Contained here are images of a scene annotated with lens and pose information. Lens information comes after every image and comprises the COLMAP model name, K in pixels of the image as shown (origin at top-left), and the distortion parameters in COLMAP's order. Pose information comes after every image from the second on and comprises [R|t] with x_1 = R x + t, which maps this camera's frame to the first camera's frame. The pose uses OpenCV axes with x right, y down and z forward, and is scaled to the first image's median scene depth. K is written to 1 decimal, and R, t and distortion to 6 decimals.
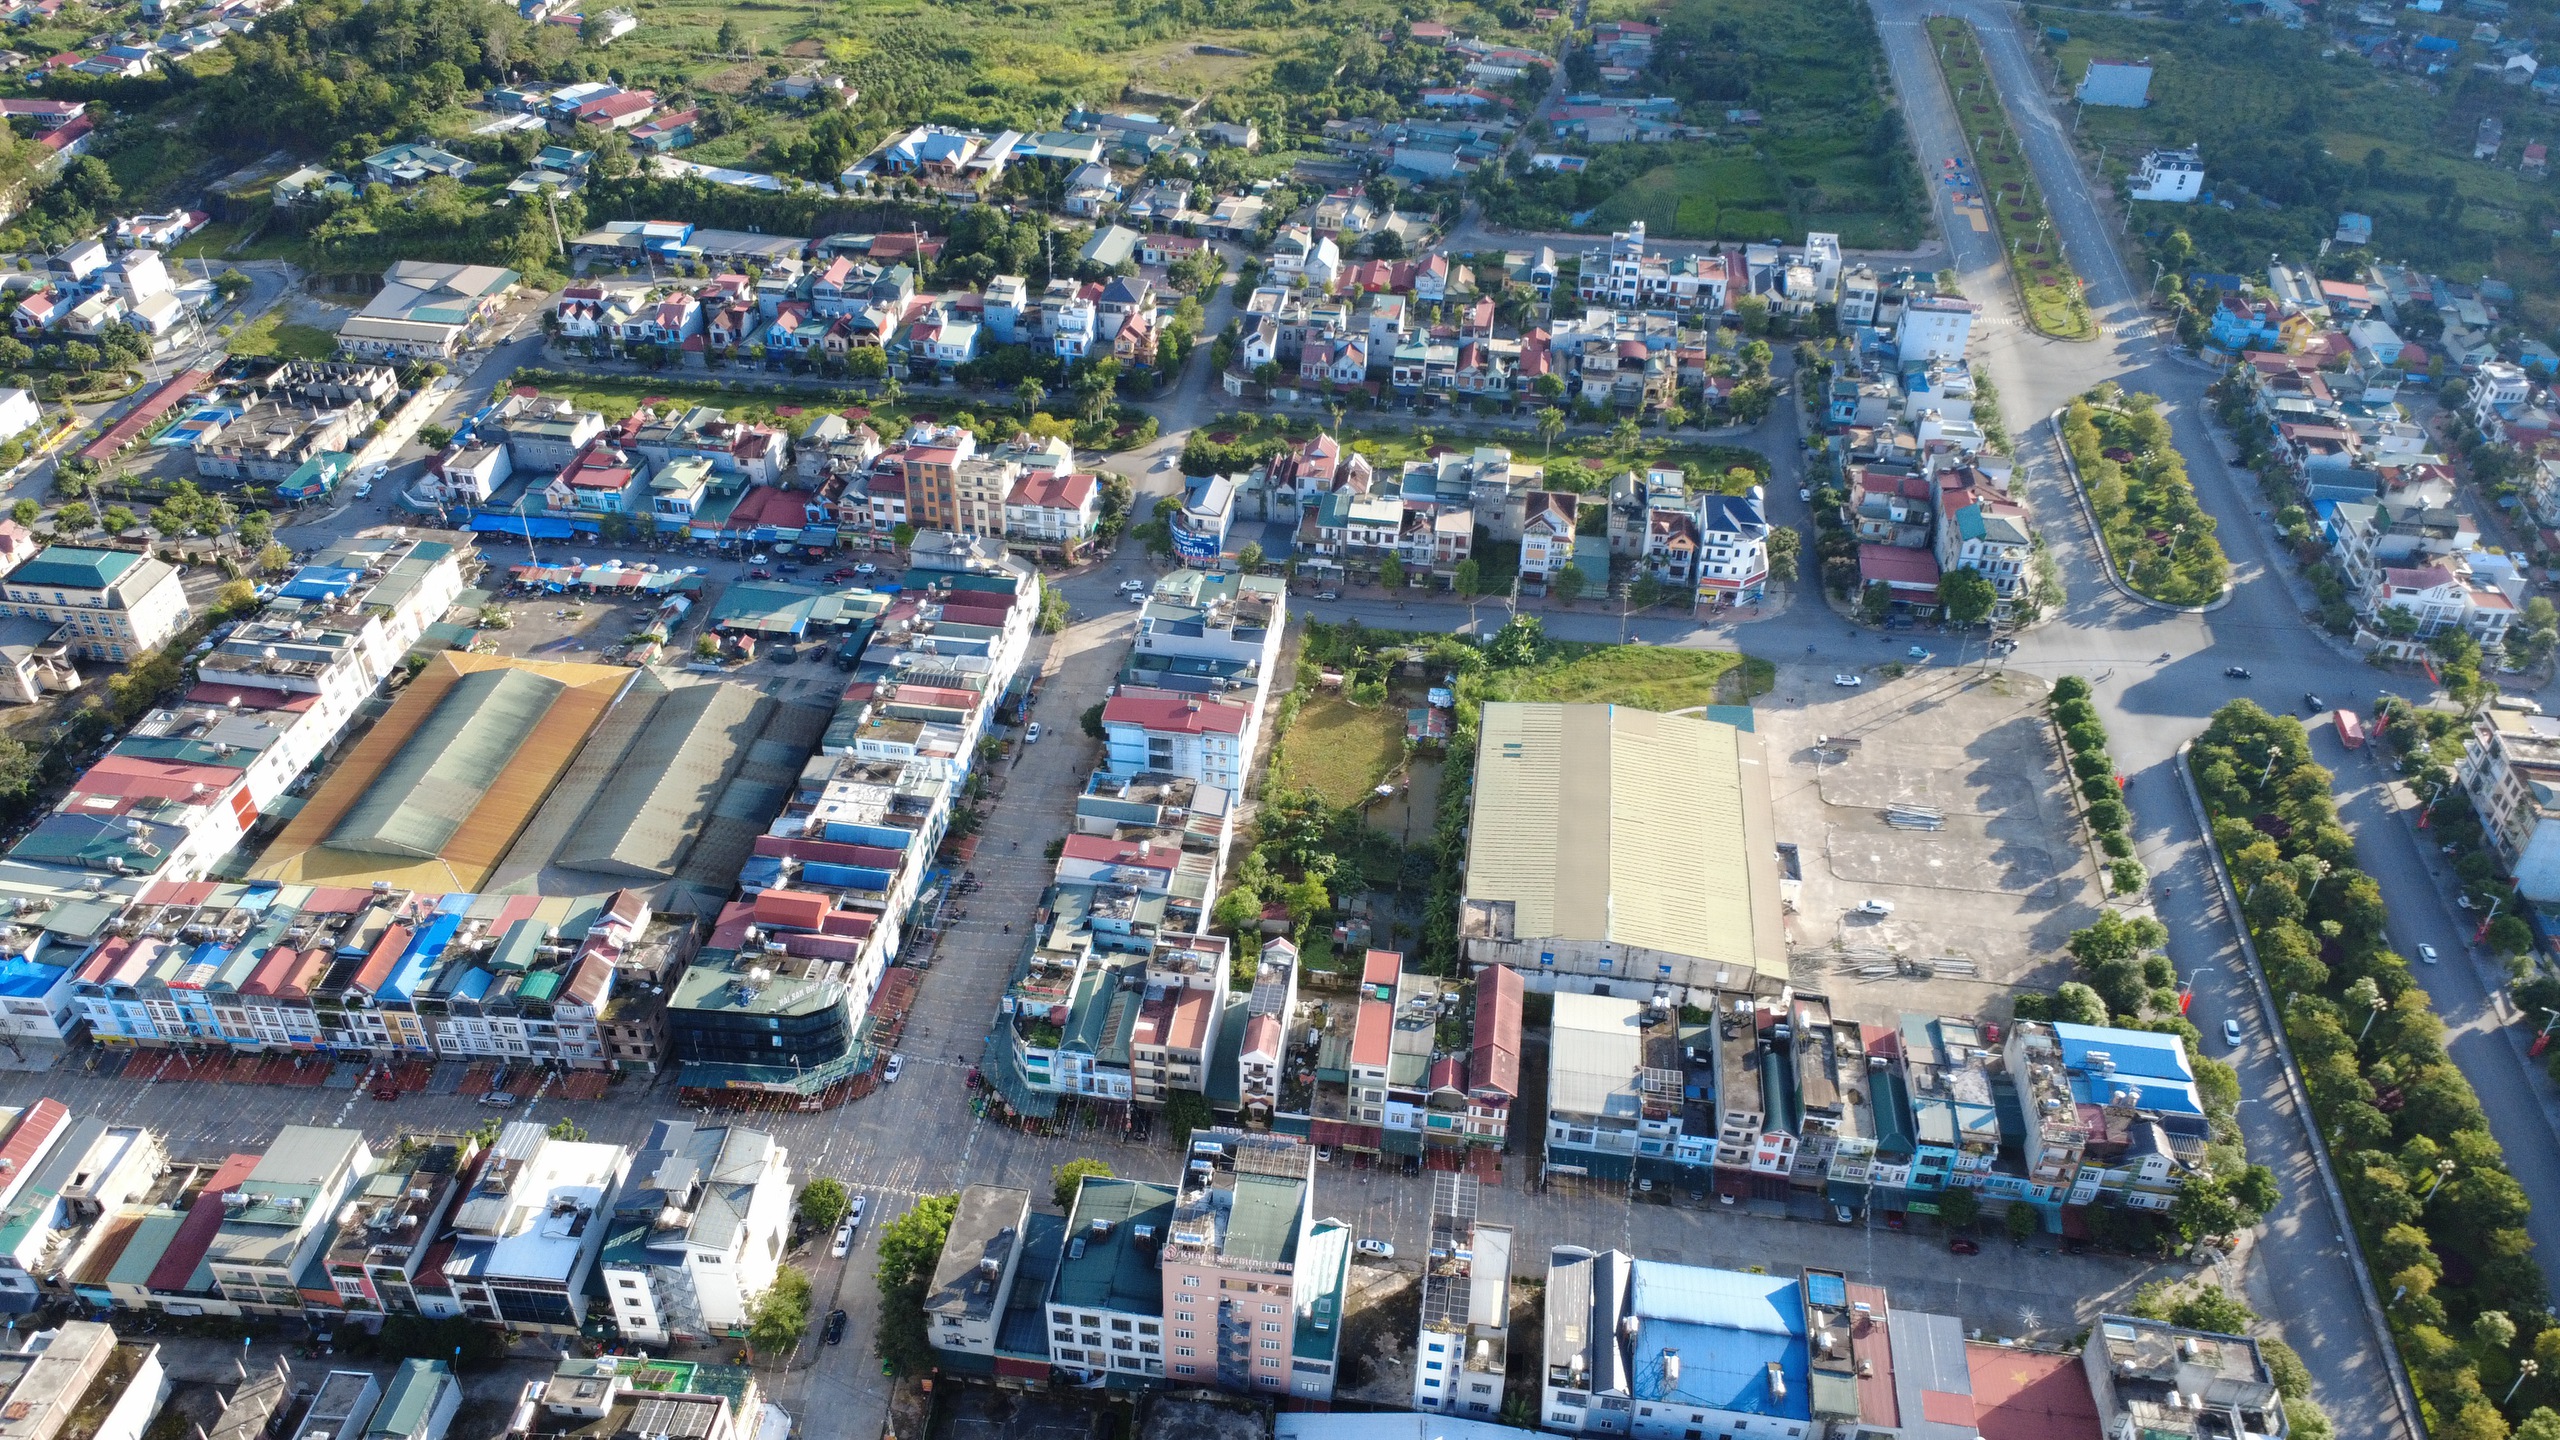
lens RADIAL K [[1926.7, 0, 1276.7], [0, 1926.7, 723.0], [0, 0, 1]] dist [-0.002708, 0.002859]
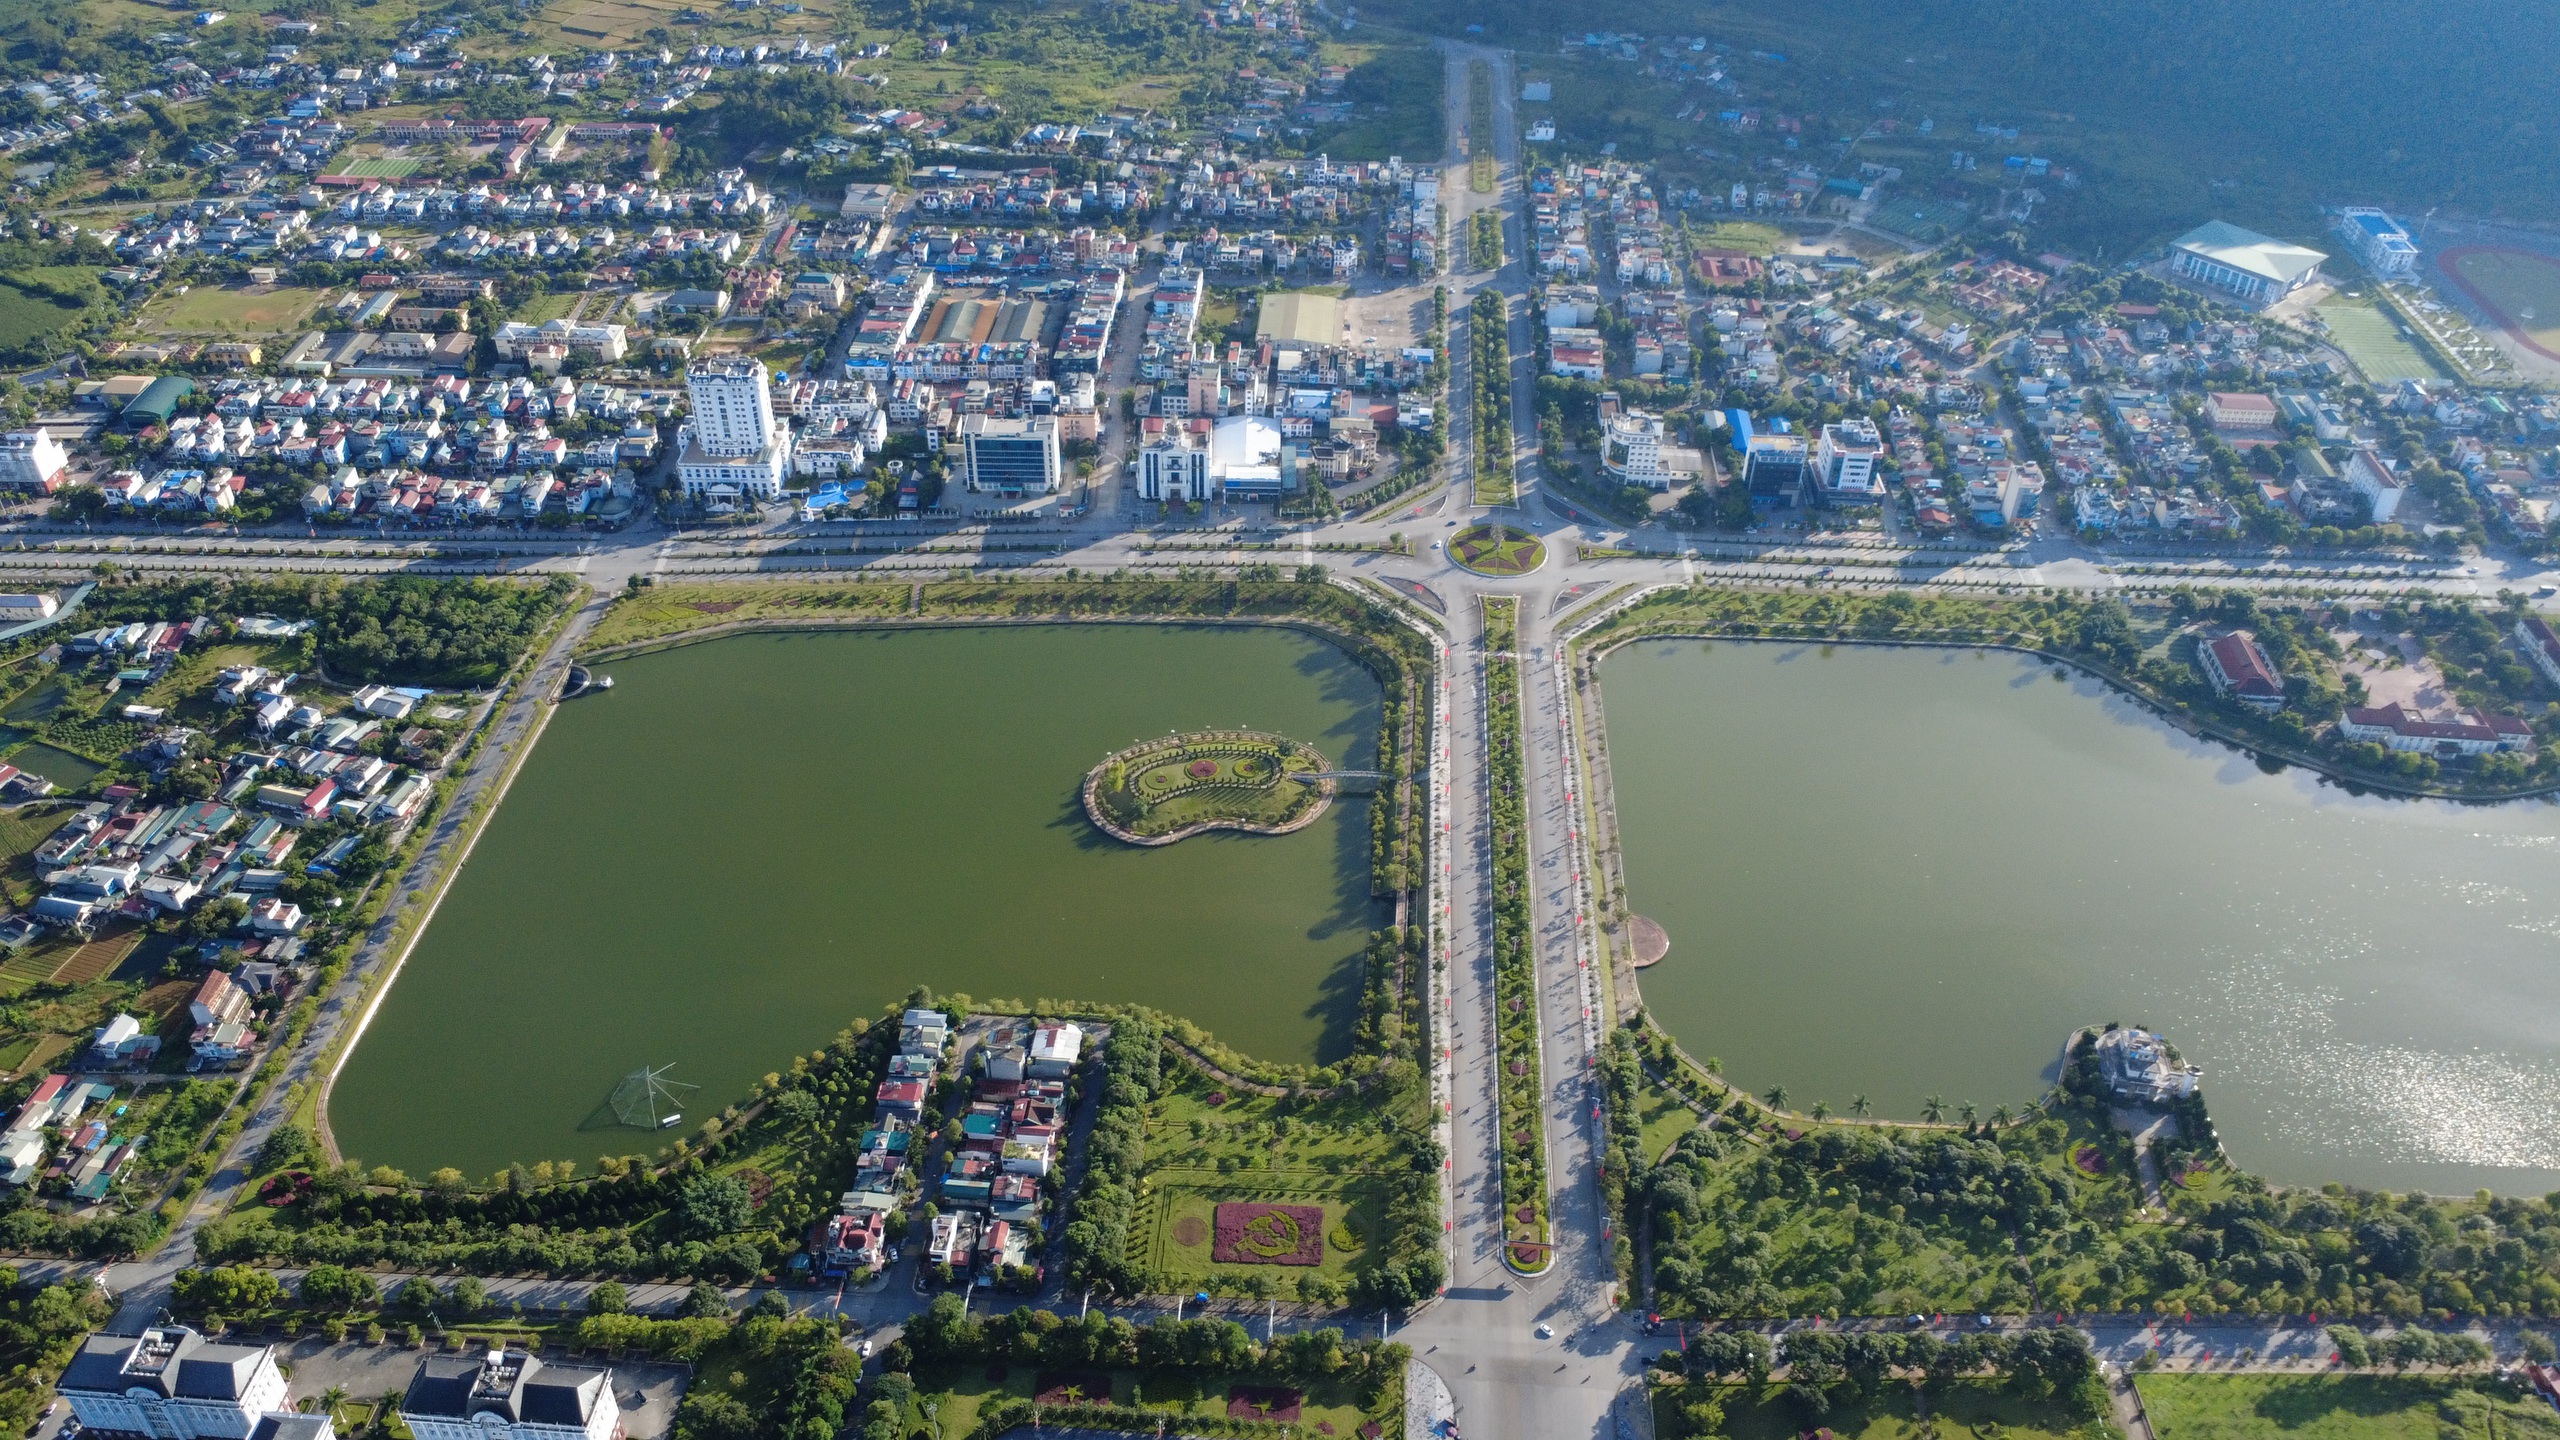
lens RADIAL K [[1926.7, 0, 1276.7], [0, 1926.7, 723.0], [0, 0, 1]] dist [-0.002708, 0.002859]
pose [[0.997093, -0.047742, 0.059378, -0.077161], [0.046592, 0.998701, 0.020612, 0.485493], [-0.060285, -0.017785, 0.998023, -1.732507]]
